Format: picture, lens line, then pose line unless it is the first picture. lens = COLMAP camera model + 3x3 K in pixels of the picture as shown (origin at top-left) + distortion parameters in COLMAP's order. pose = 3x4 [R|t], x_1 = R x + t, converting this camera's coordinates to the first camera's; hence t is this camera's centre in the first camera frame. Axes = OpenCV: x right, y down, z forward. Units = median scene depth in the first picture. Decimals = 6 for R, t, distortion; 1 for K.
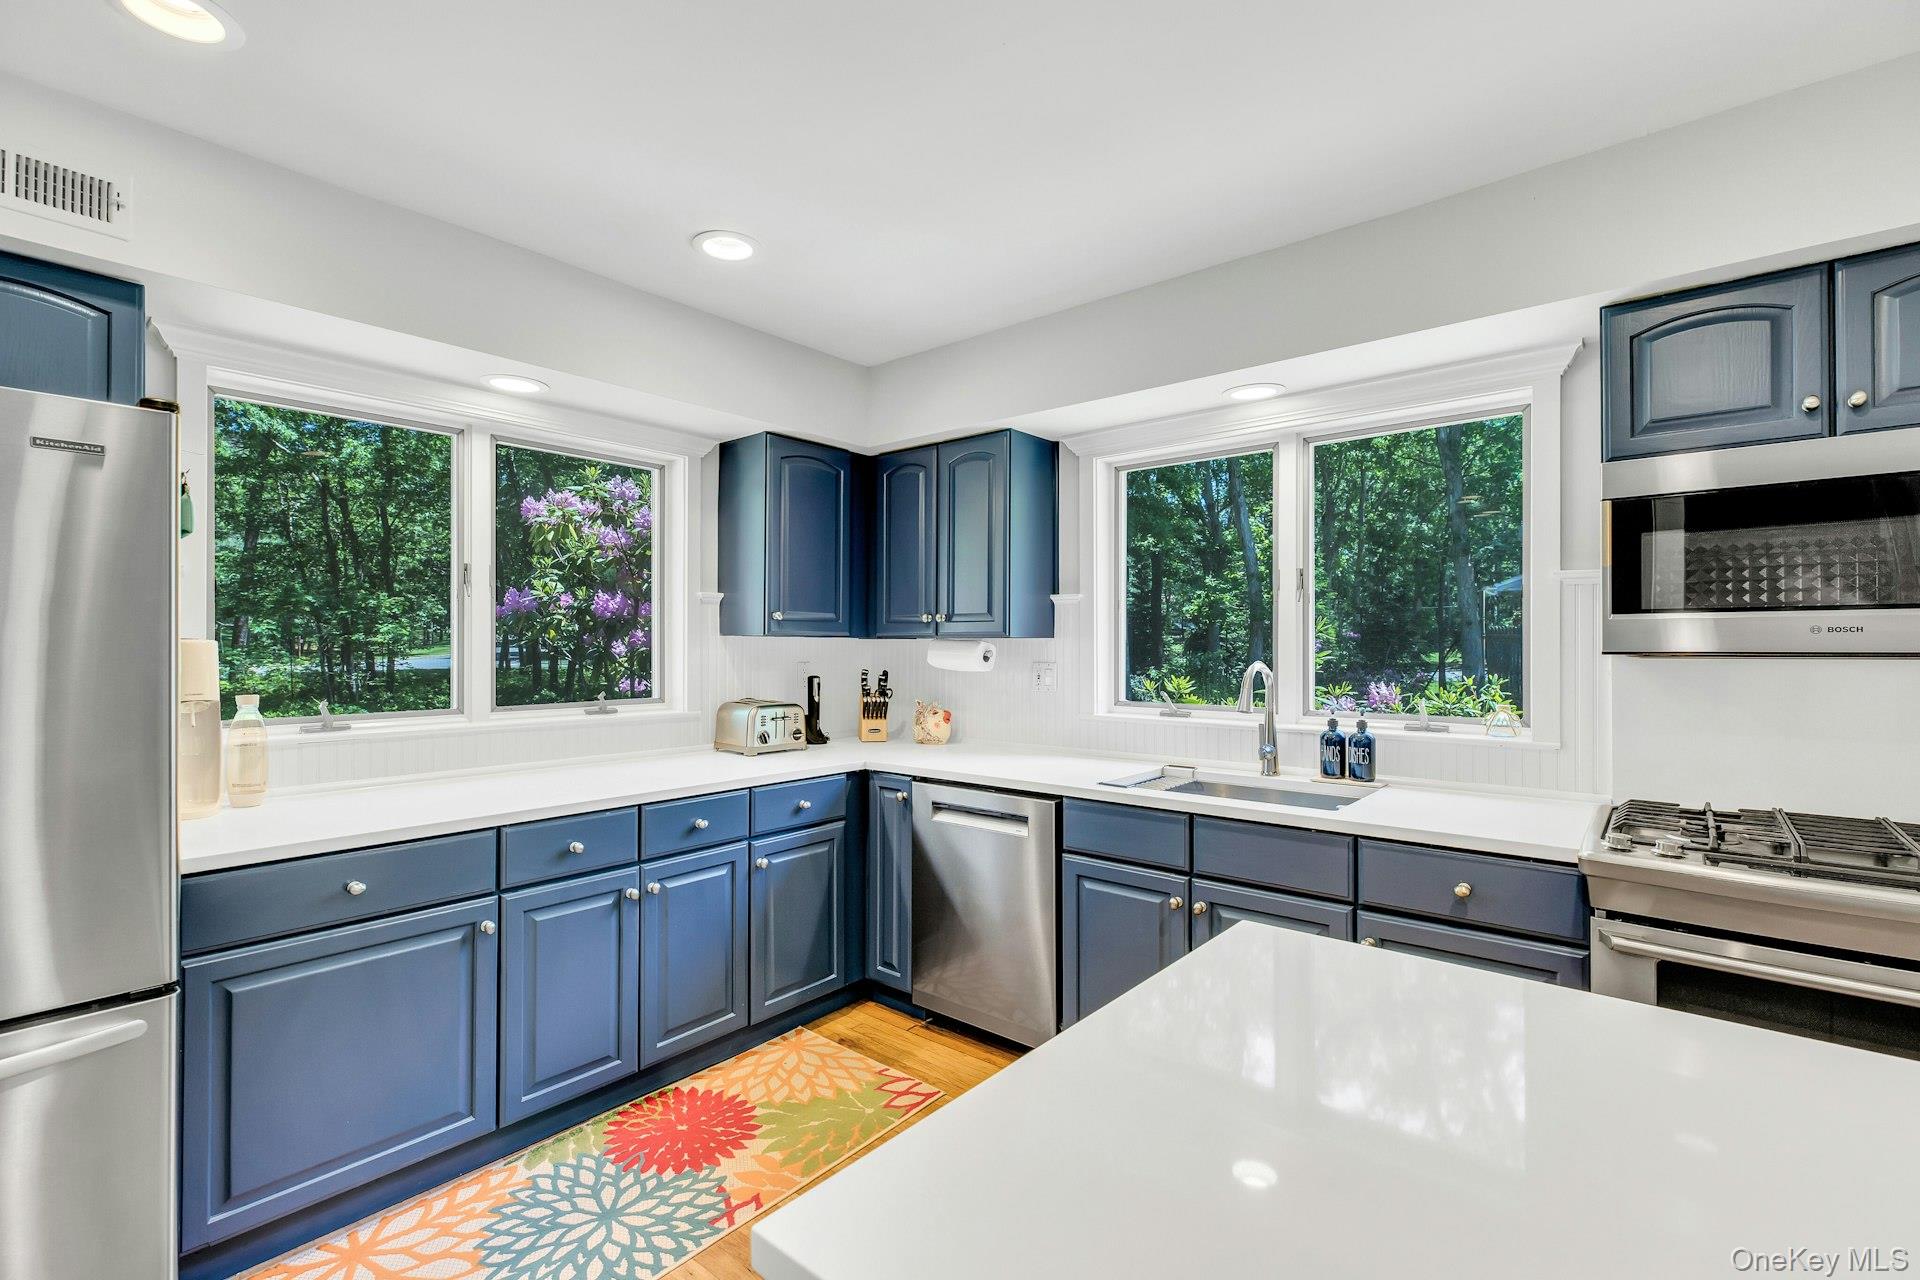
lens RADIAL K [[854.4, 0, 960.0], [0, 854.4, 640.0], [0, 0, 1]] dist [0.000249, 0.000231]
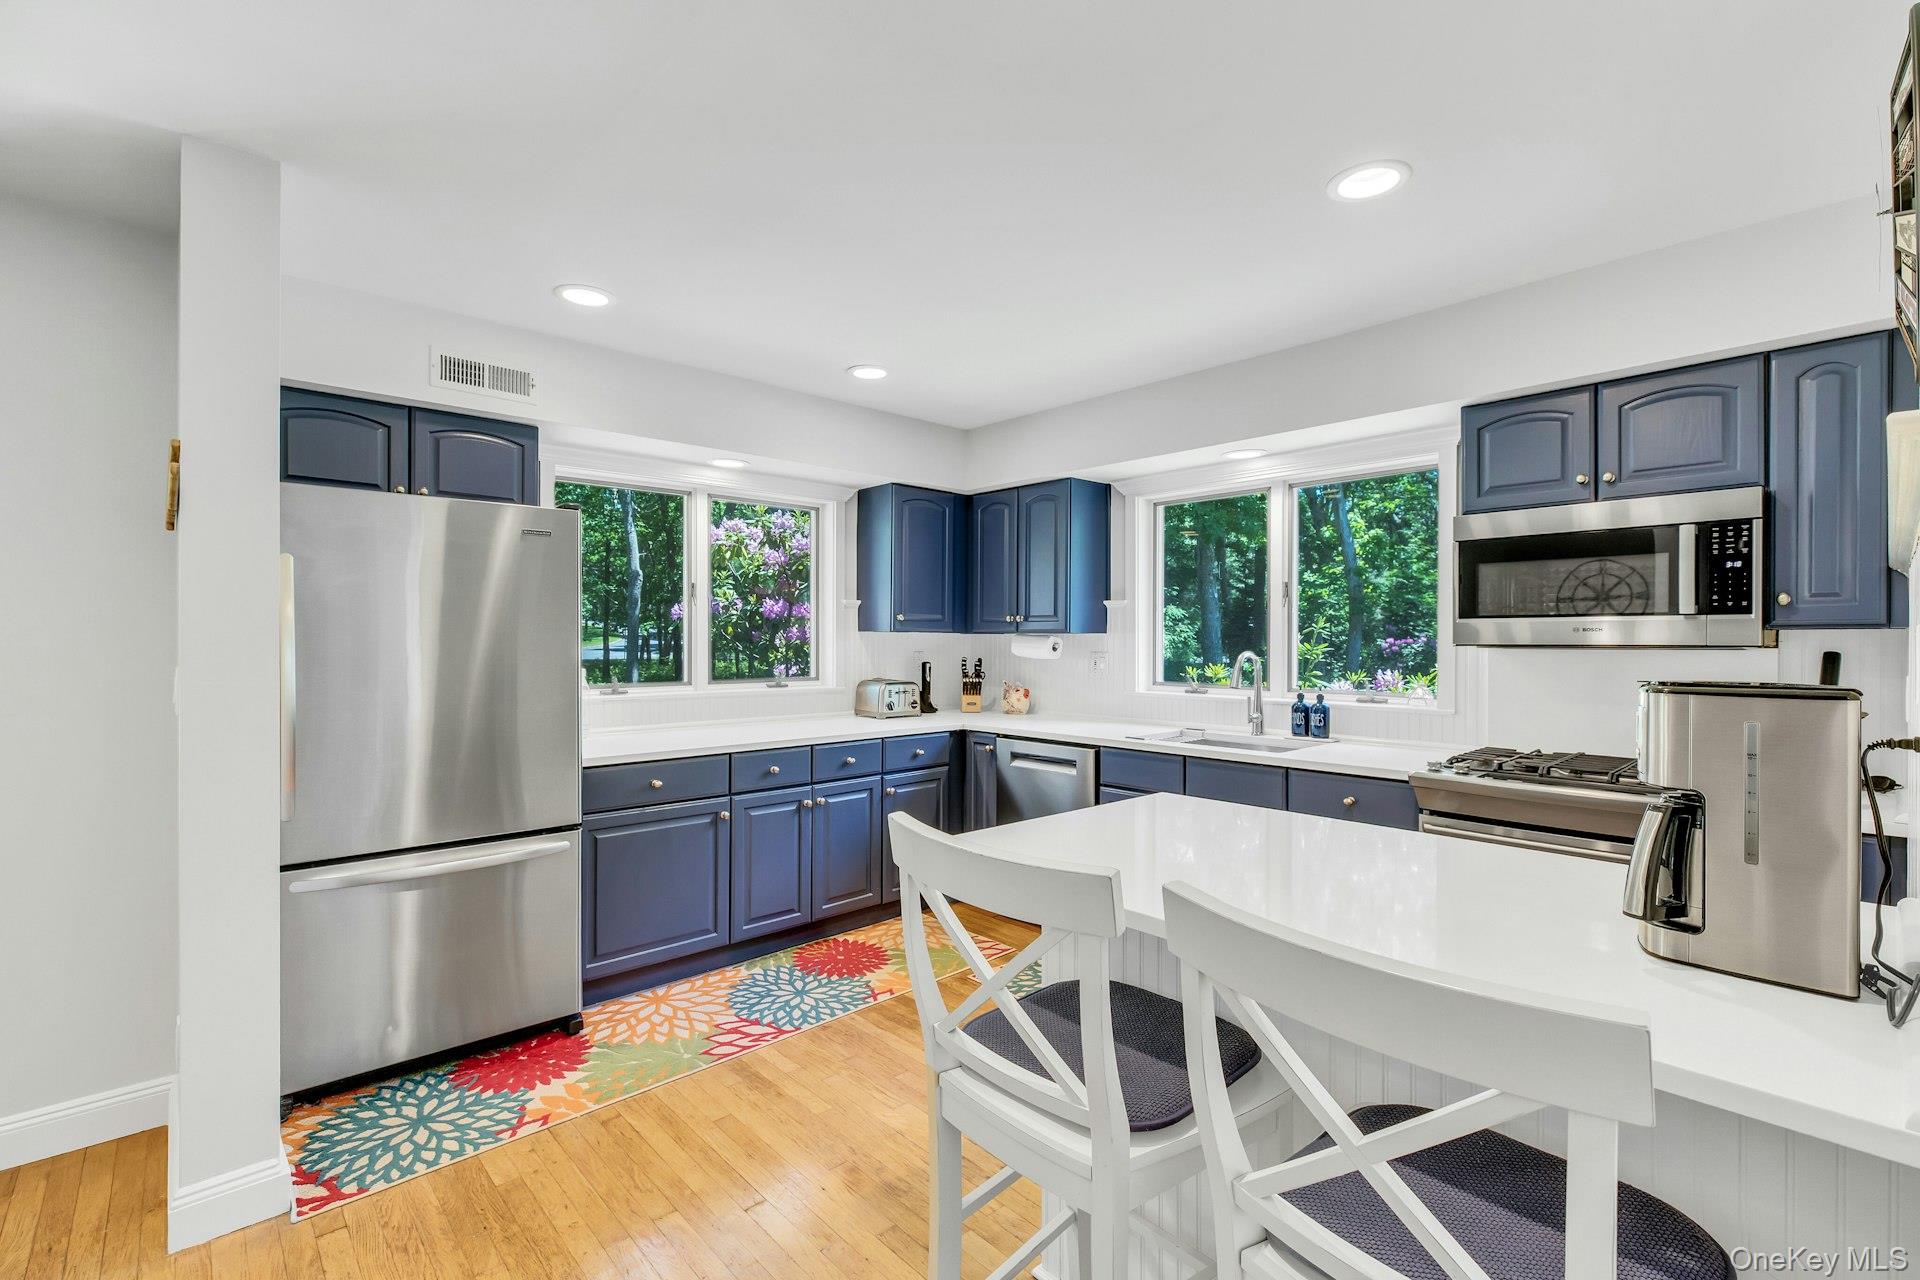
lens RADIAL K [[849.1, 0, 960.0], [0, 849.1, 640.0], [0, 0, 1]] dist [0.000902, 0.000044]
pose [[0.991743, 0.001713, -0.128229, 0.062218], [-0.000721, 0.999969, 0.007778, -0.002857], [0.128238, -0.007622, 0.991714, -0.373736]]
